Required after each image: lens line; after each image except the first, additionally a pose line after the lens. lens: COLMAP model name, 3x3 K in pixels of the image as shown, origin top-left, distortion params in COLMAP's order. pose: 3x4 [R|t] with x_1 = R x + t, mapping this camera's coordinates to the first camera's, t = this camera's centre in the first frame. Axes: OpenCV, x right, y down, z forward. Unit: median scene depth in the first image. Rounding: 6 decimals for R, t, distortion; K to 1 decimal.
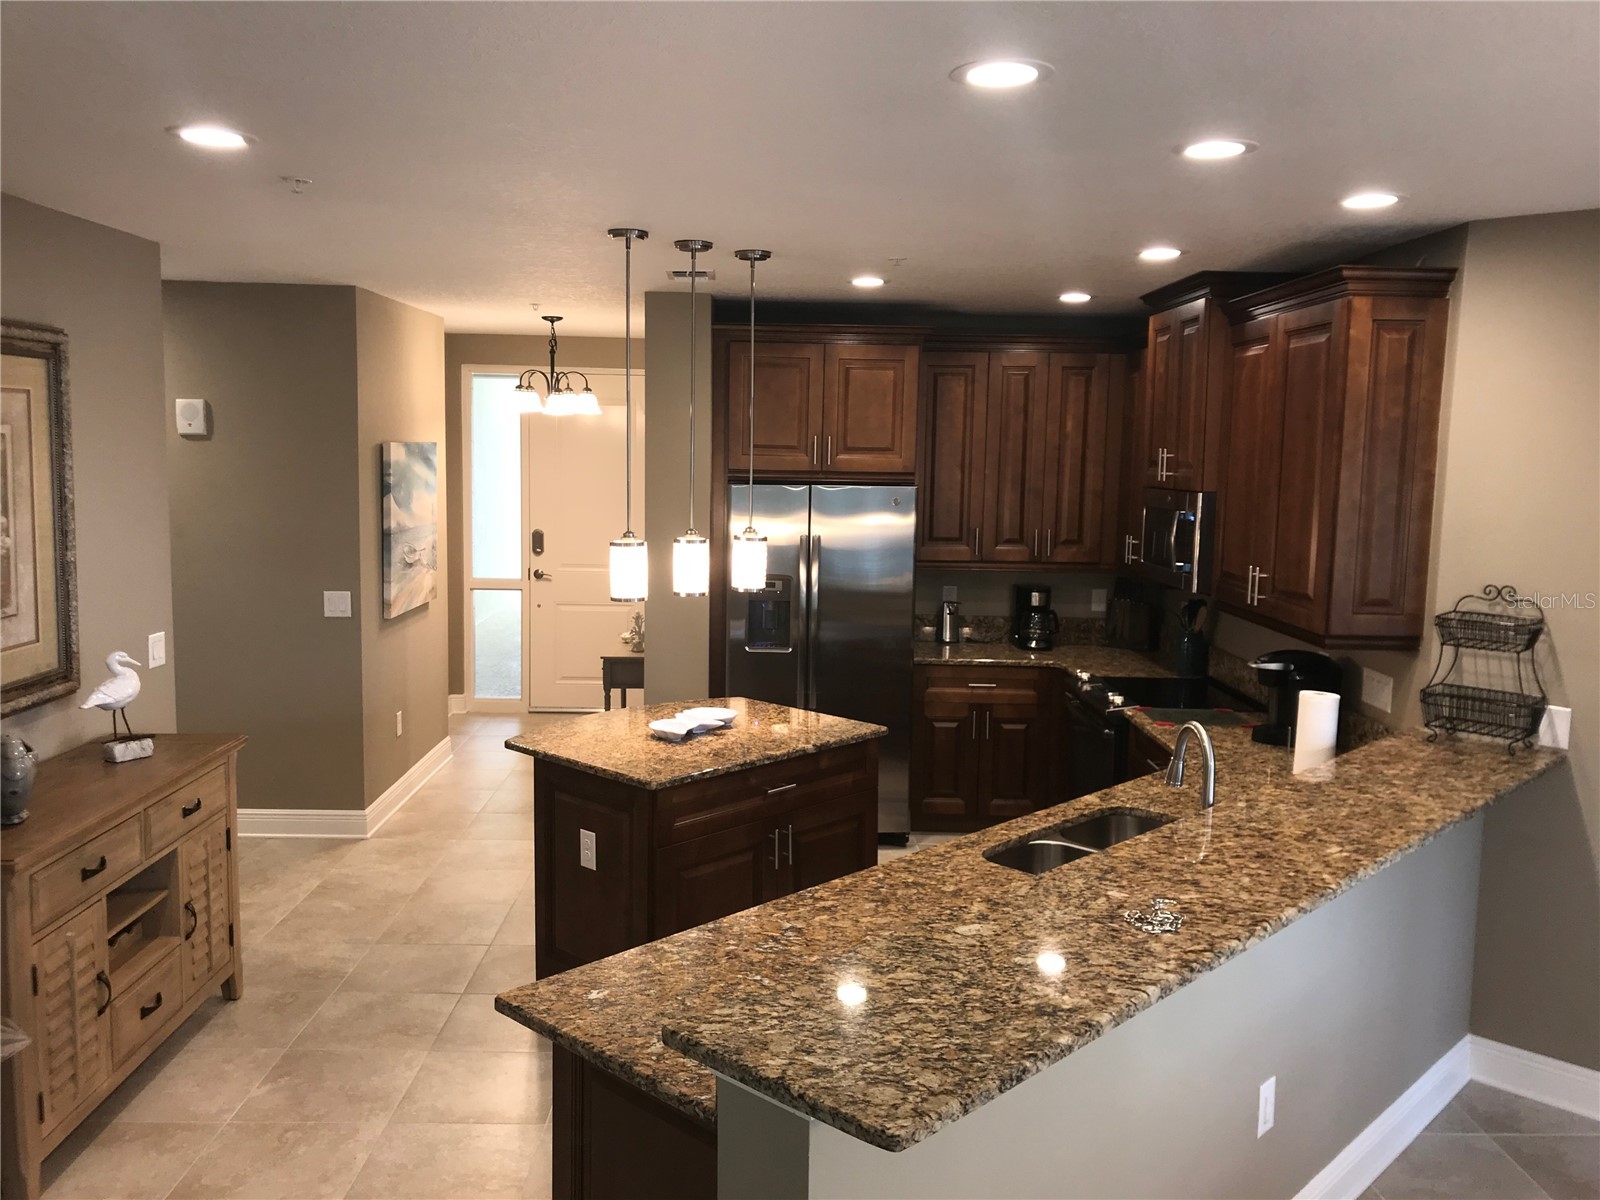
lens RADIAL K [[1325.1, 0, 792.4], [0, 1325.1, 571.4], [0, 0, 1]] dist [0.005089, -0.013015]
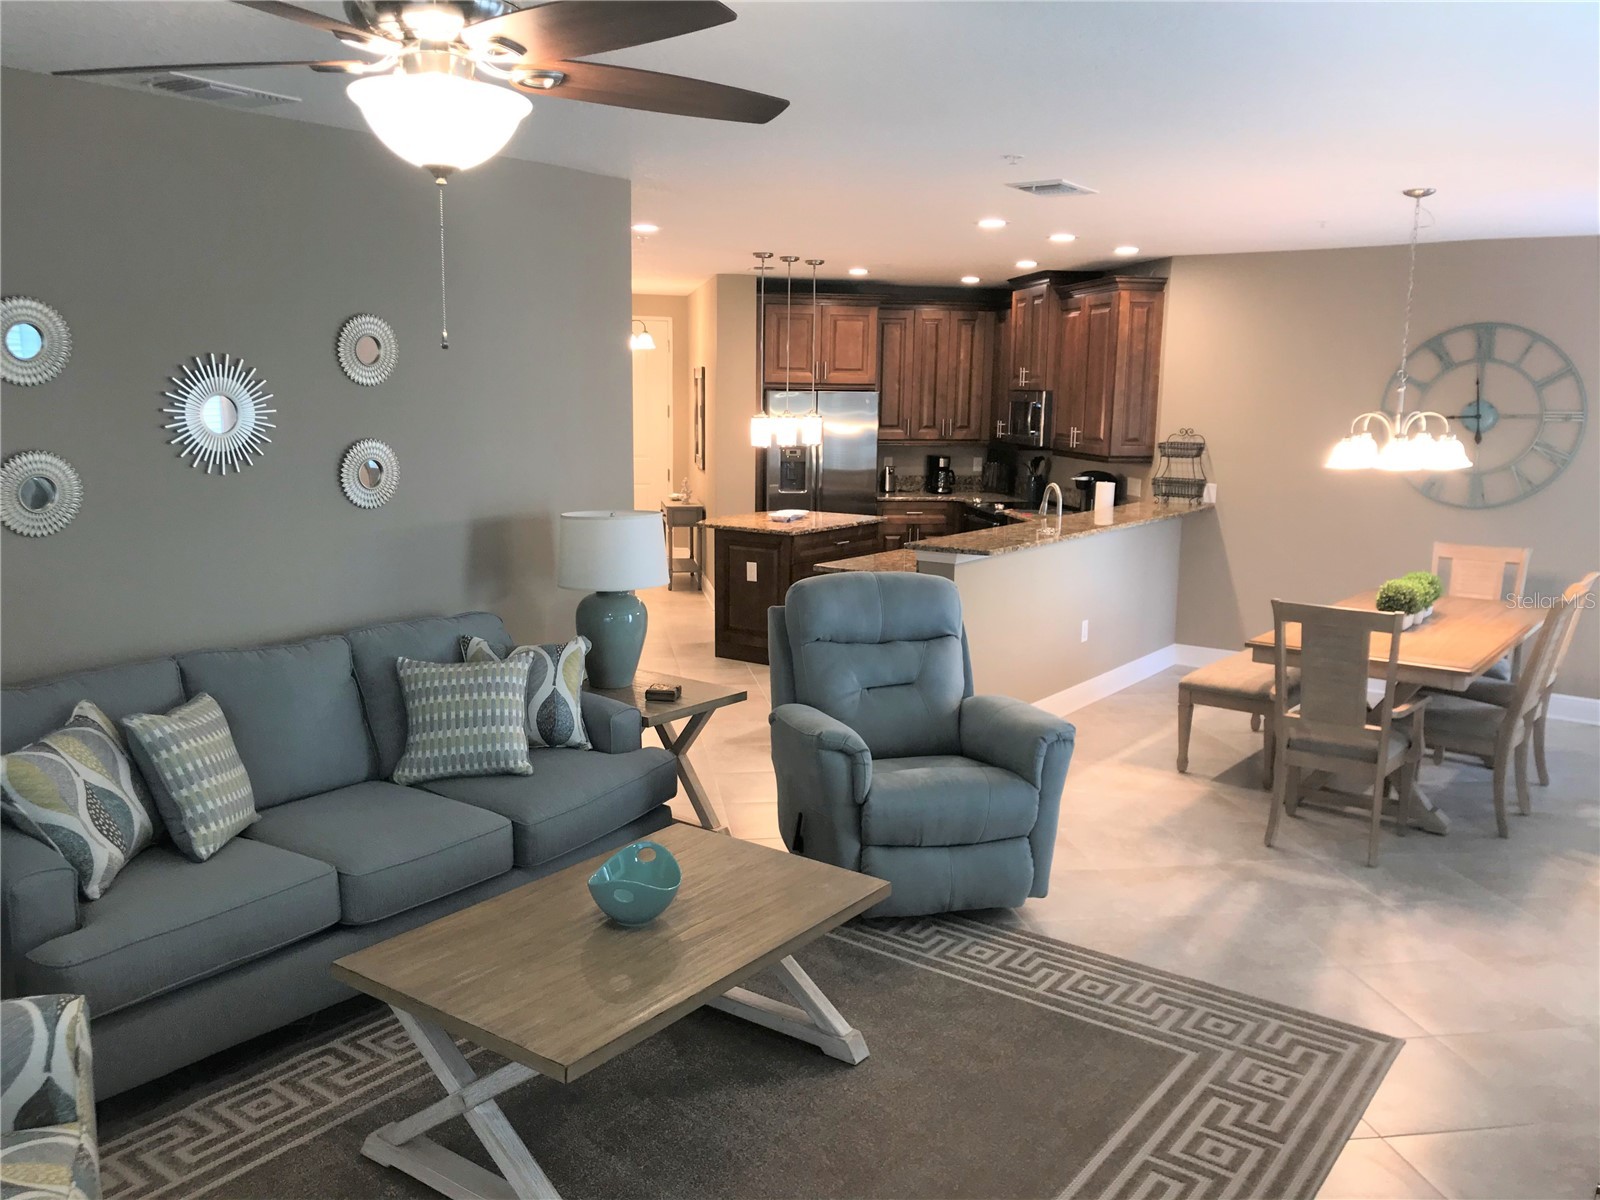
lens RADIAL K [[1325.1, 0, 792.7], [0, 1325.1, 605.3], [0, 0, 1]] dist [0.005089, -0.013015]
pose [[0.989781, -0.030217, 0.139360, -0.283880], [0.020074, 0.997084, 0.073624, 0.088309], [-0.141179, -0.070075, 0.987501, -0.736528]]
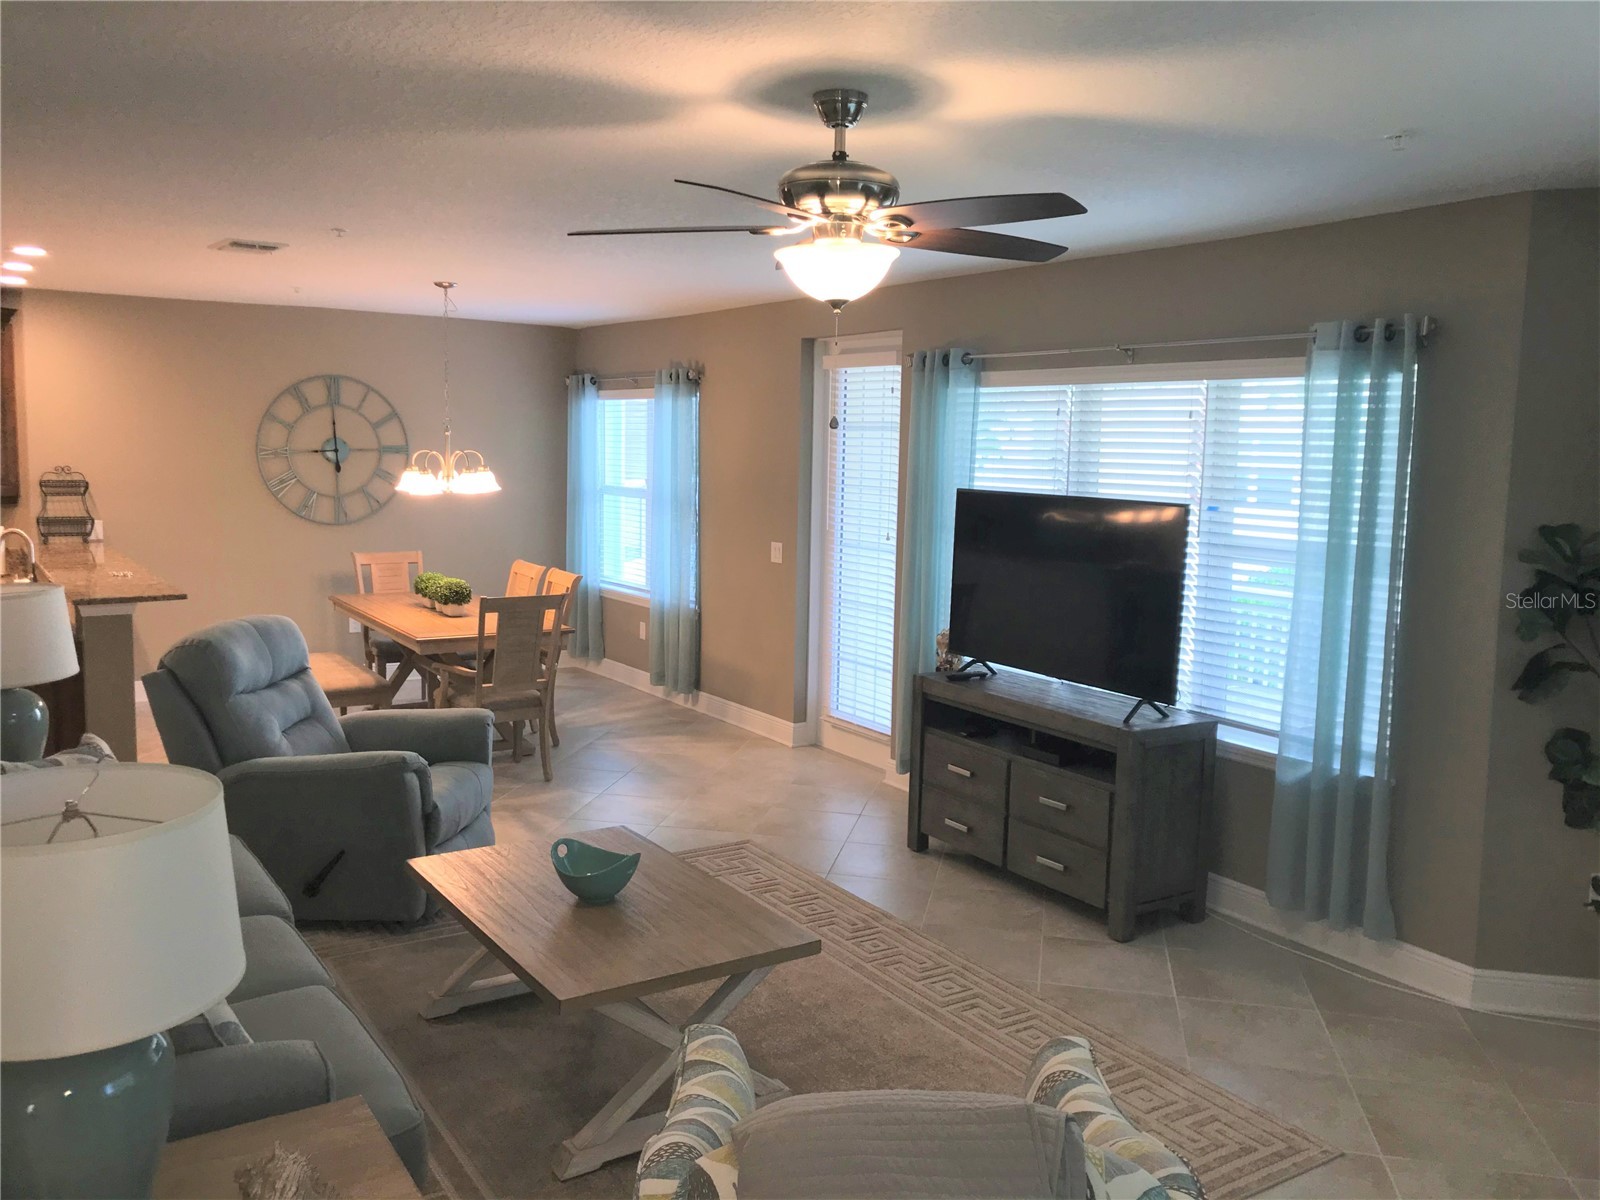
lens RADIAL K [[1325.1, 0, 808.2], [0, 1325.1, 599.8], [0, 0, 1]] dist [0.005089, -0.013015]
pose [[0.208915, -0.134252, 0.968675, -0.908803], [0.077033, 0.989713, 0.120553, 0.040990], [-0.974895, 0.049435, 0.217108, -0.422671]]
